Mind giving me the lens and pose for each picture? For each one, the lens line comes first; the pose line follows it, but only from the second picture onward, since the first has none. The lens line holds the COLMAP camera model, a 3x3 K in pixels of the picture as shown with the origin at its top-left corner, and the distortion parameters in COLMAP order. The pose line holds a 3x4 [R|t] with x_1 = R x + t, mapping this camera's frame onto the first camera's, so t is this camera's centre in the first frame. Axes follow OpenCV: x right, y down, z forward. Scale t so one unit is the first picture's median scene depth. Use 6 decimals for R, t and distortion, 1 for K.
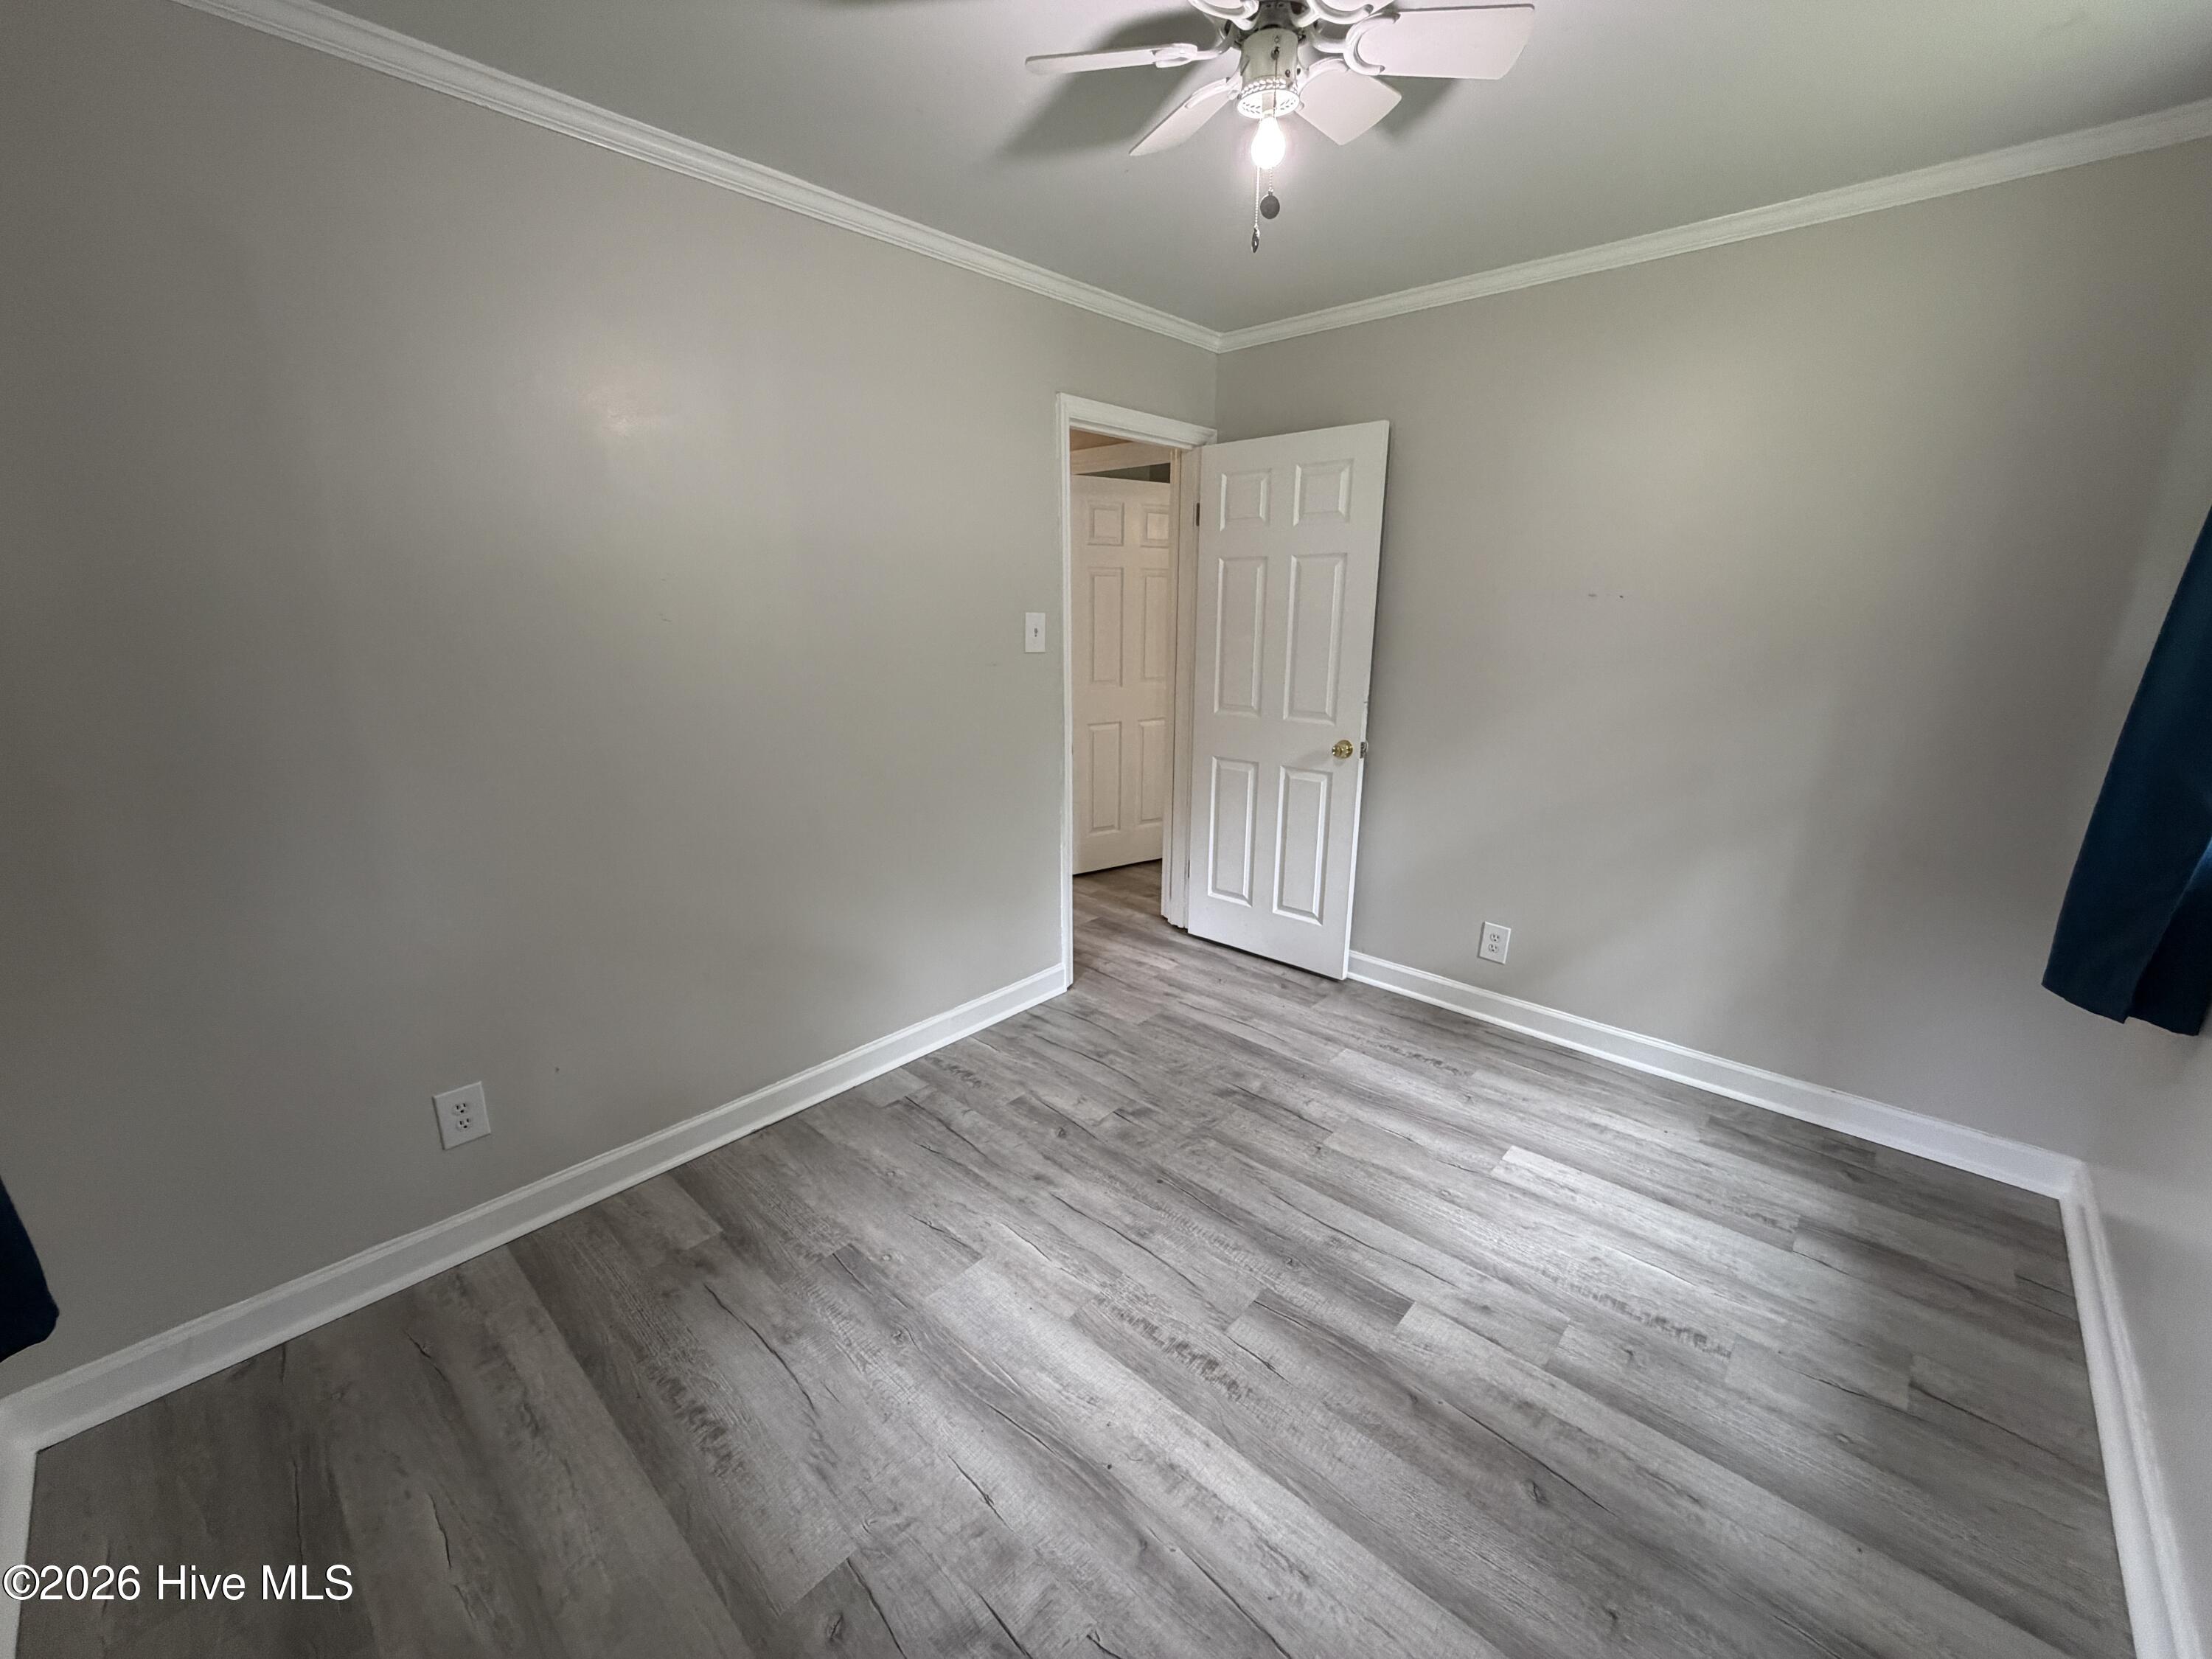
lens RADIAL K [[888.3, 0, 1113.8], [0, 888.3, 835.3], [0, 0, 1]] dist [0.005545, -0.000179]
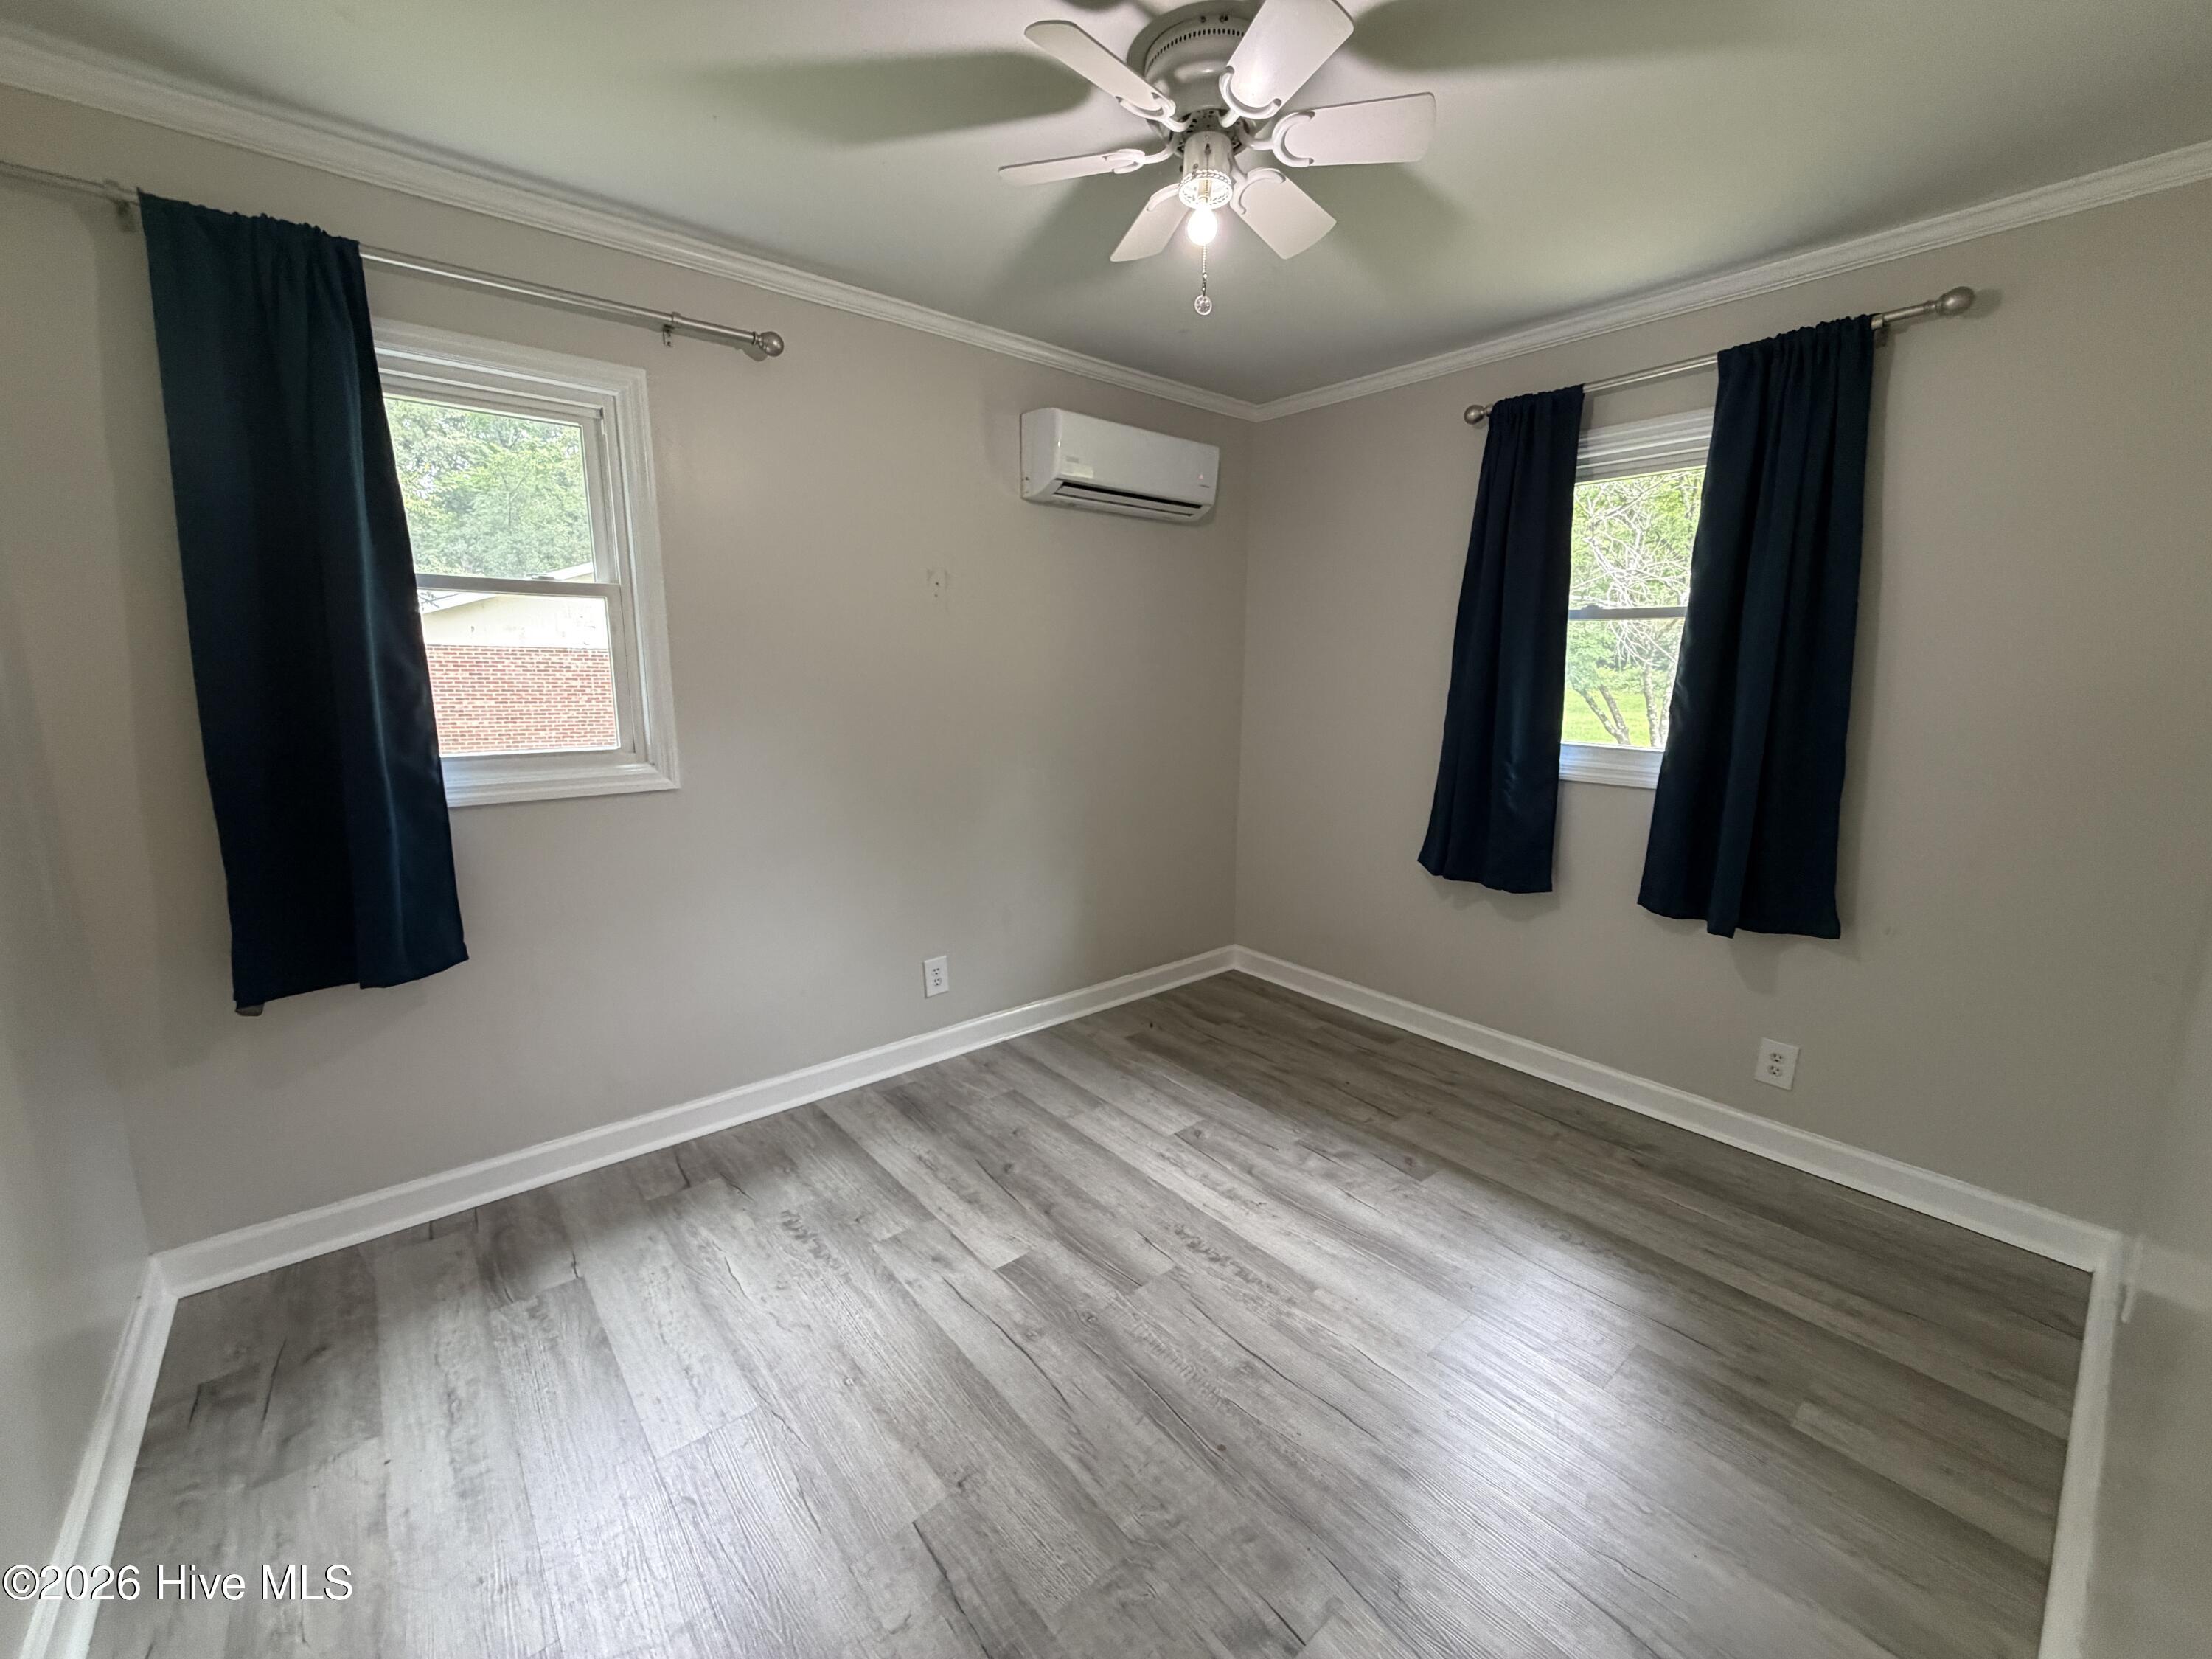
lens RADIAL K [[888.3, 0, 1105.7], [0, 888.3, 831.3], [0, 0, 1]] dist [0.005545, -0.000179]
pose [[-0.990906, -0.036726, 0.129447, 0.085230], [0.022789, 0.902327, 0.430448, -0.424474], [-0.132613, 0.429484, -0.893285, 1.745505]]
